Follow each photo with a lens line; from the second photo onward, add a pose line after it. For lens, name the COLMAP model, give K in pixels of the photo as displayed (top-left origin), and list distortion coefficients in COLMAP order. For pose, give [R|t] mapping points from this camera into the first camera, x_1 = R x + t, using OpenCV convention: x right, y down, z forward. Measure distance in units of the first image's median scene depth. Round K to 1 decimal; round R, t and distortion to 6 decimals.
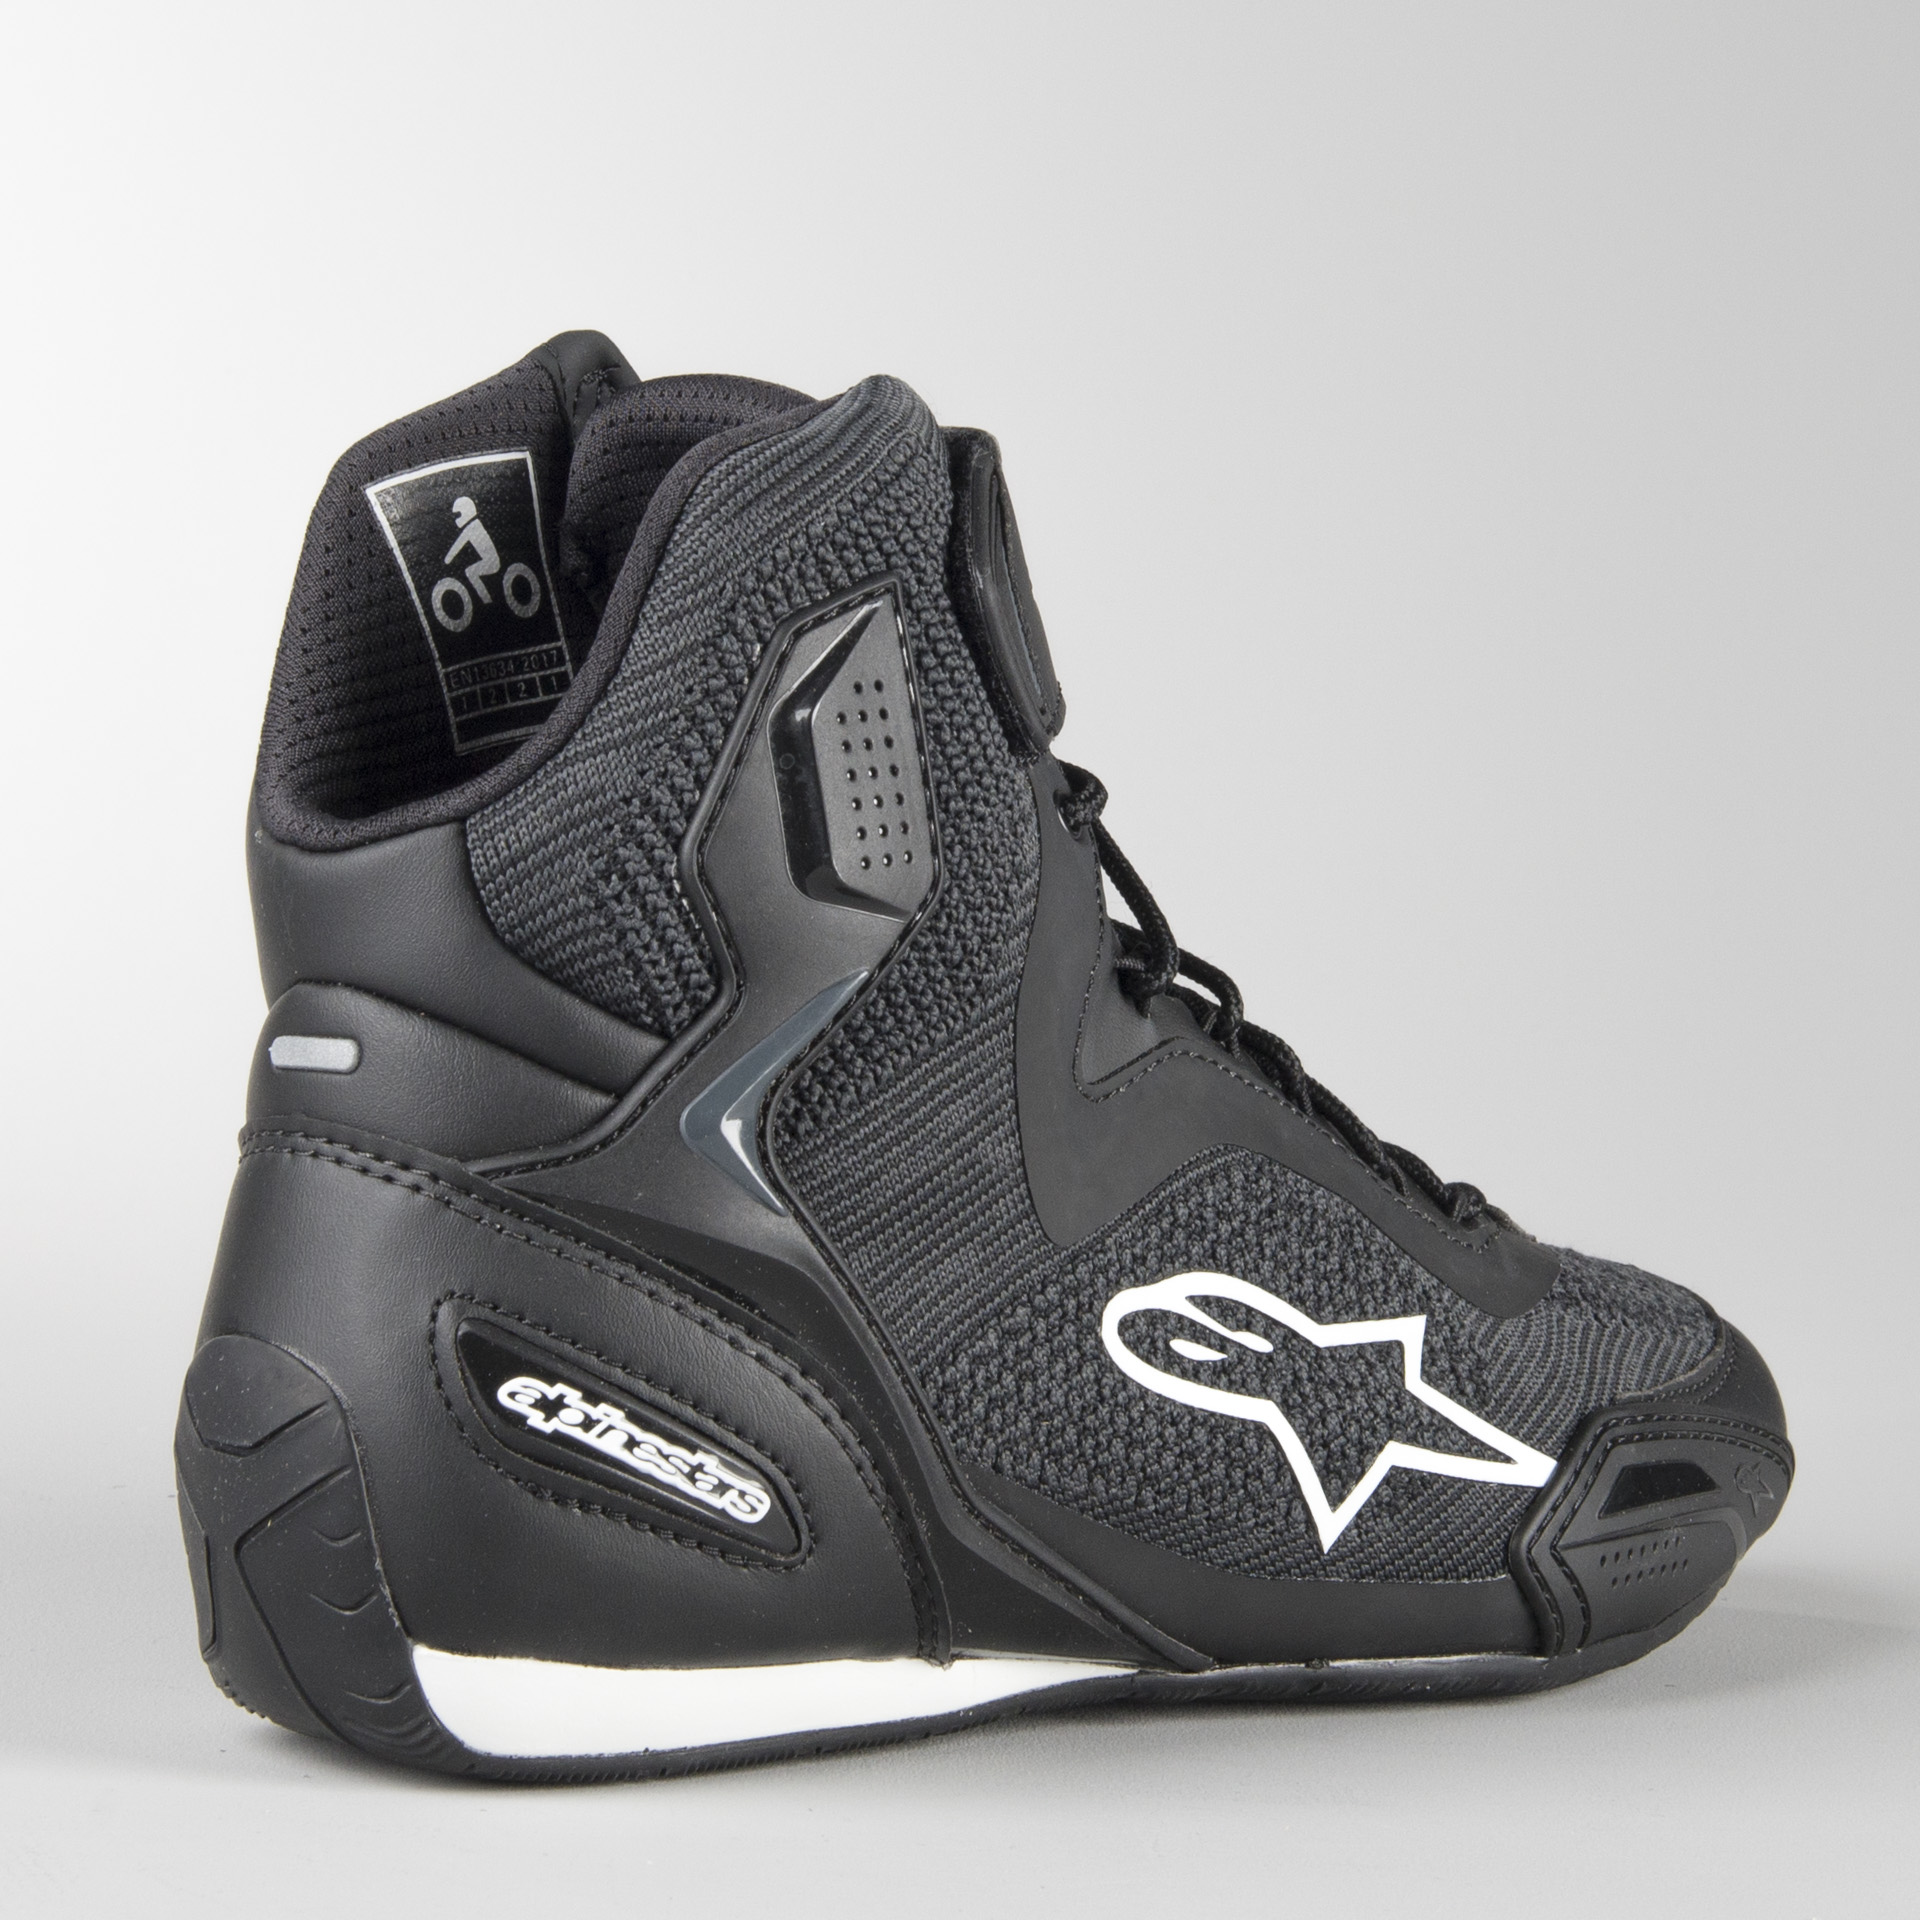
lens RADIAL K [[6384.8, 0, 1014.2], [0, 6384.8, 857.3], [0, 0, 1]] dist [0.354614, 0.000000]
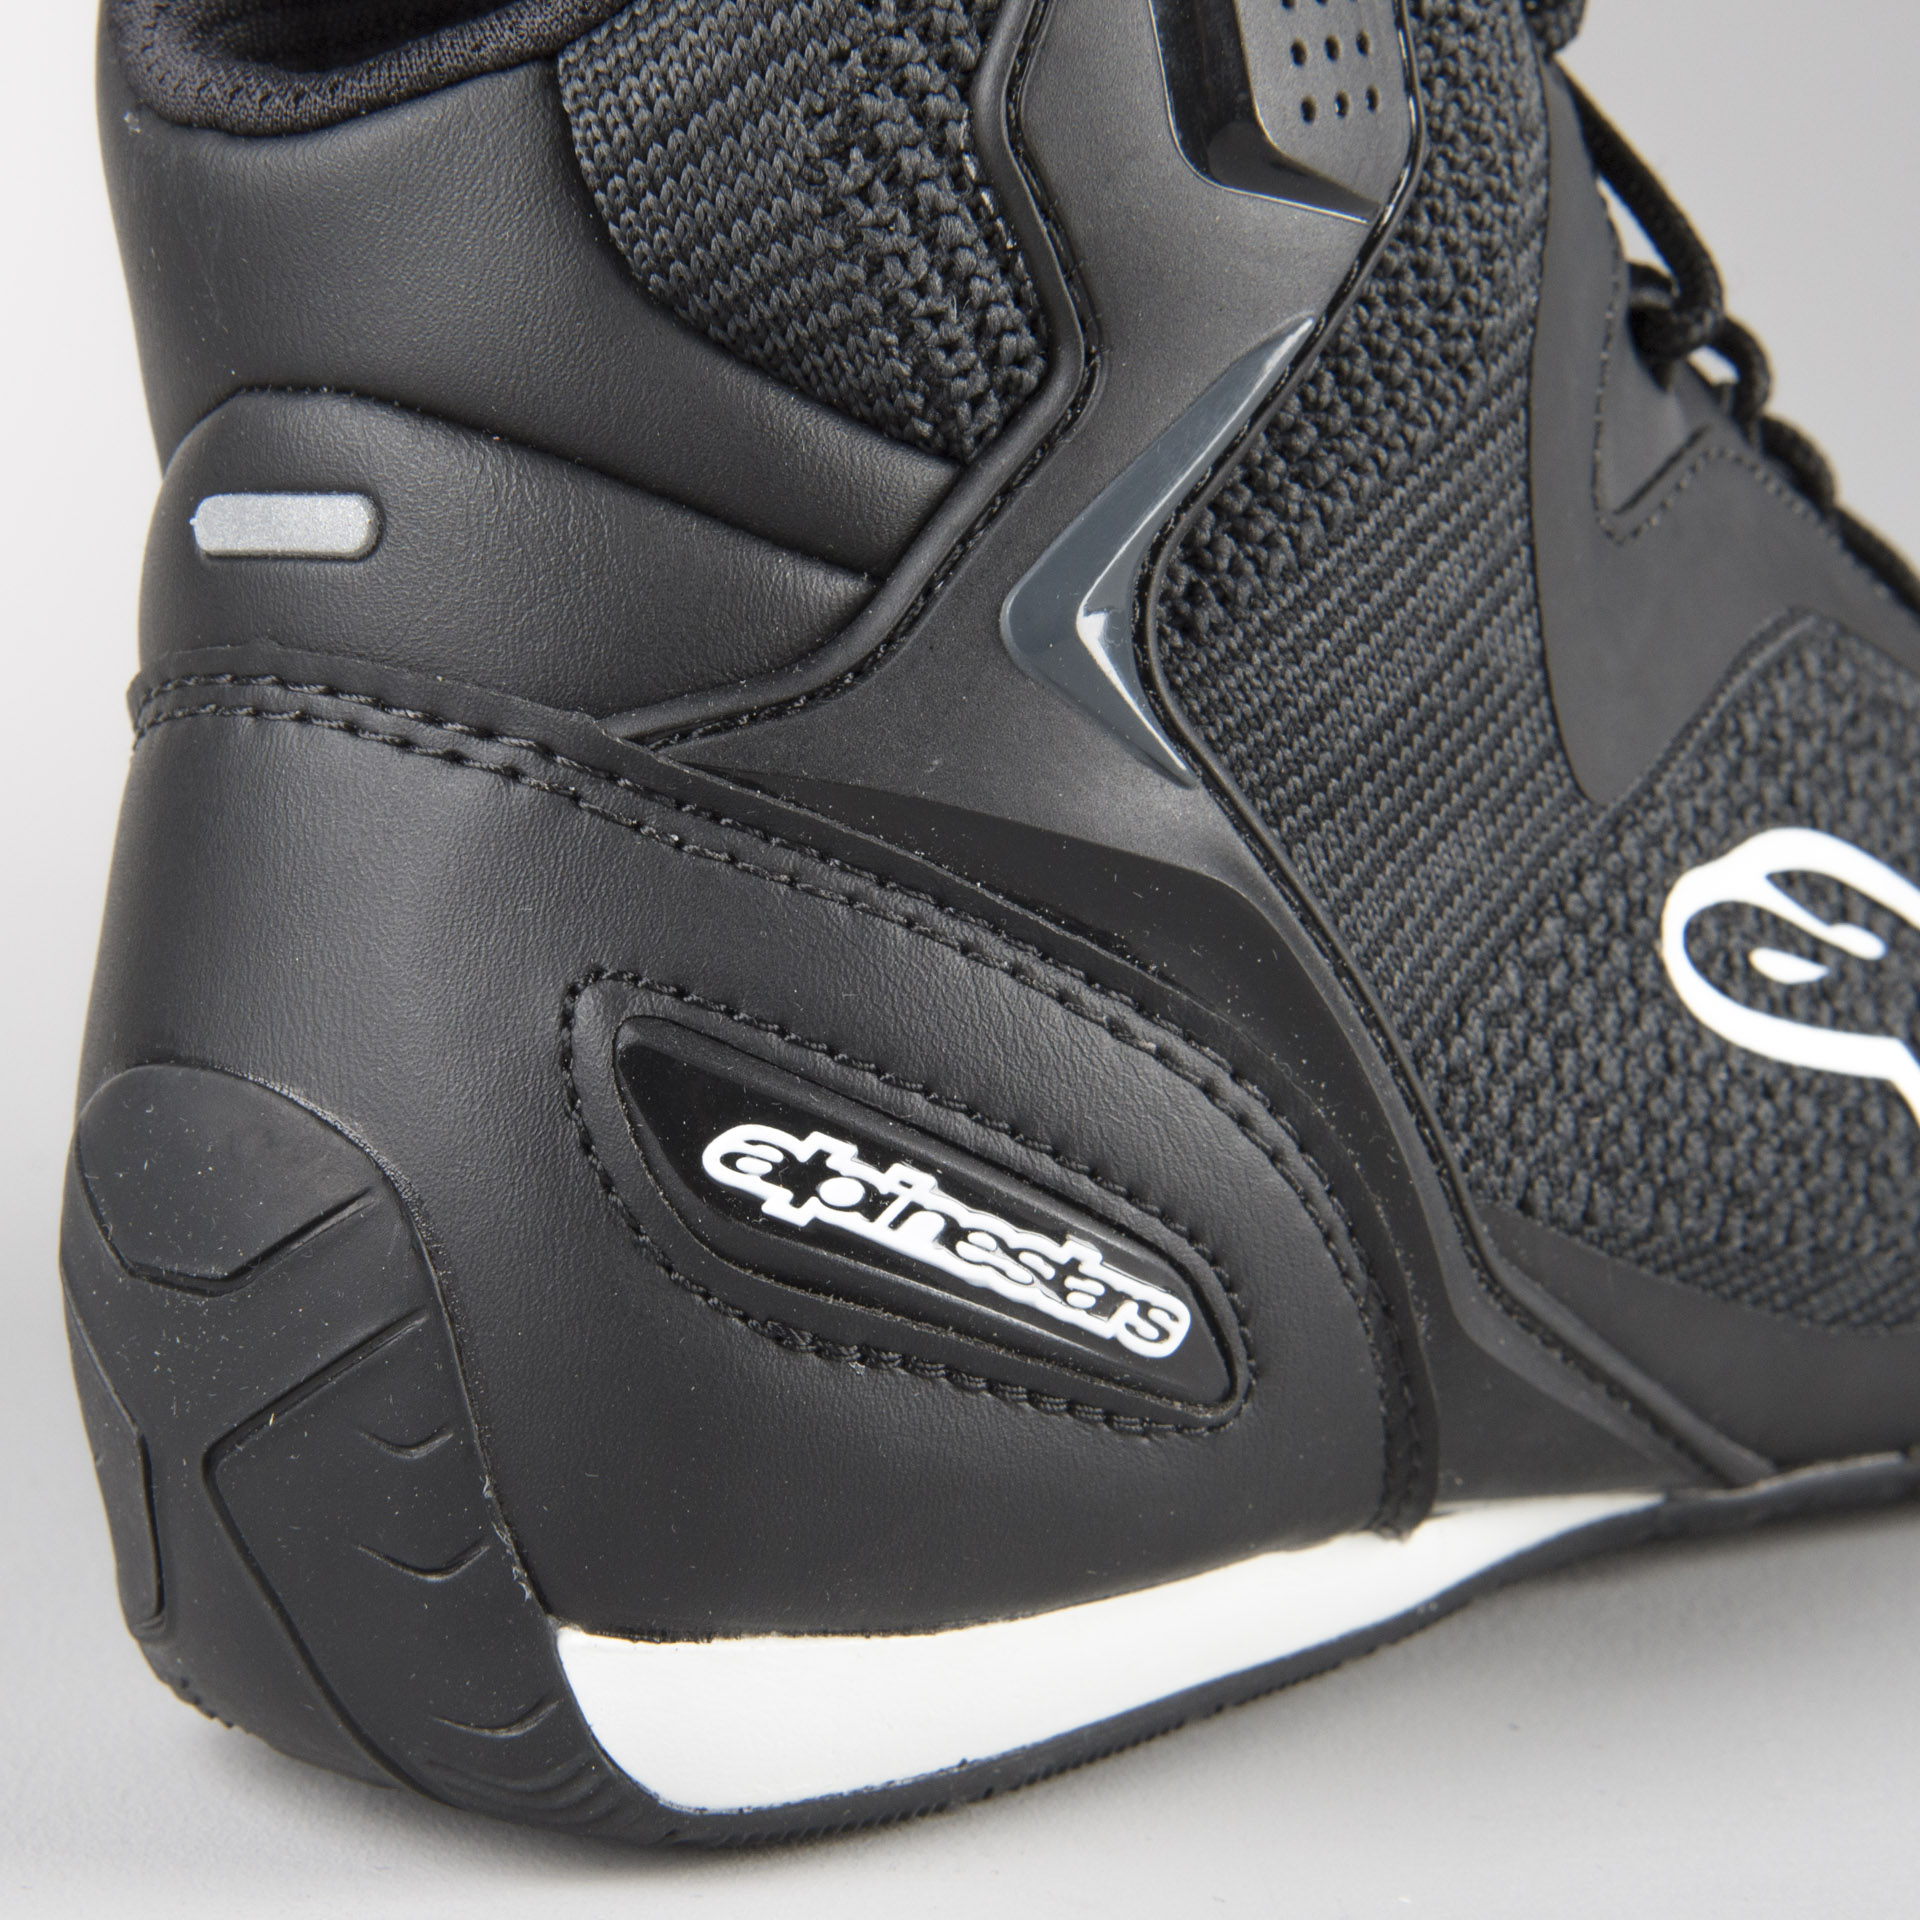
lens RADIAL K [[5393.7, 0, 859.4], [0, 5393.7, 892.0], [0, 0, 1]] dist [0.094738, 0.000000]
pose [[0.994943, -0.057298, 0.082499, -0.100160], [0.048967, 0.993814, 0.099684, 0.018626], [-0.087700, -0.095140, 0.991593, 0.553070]]
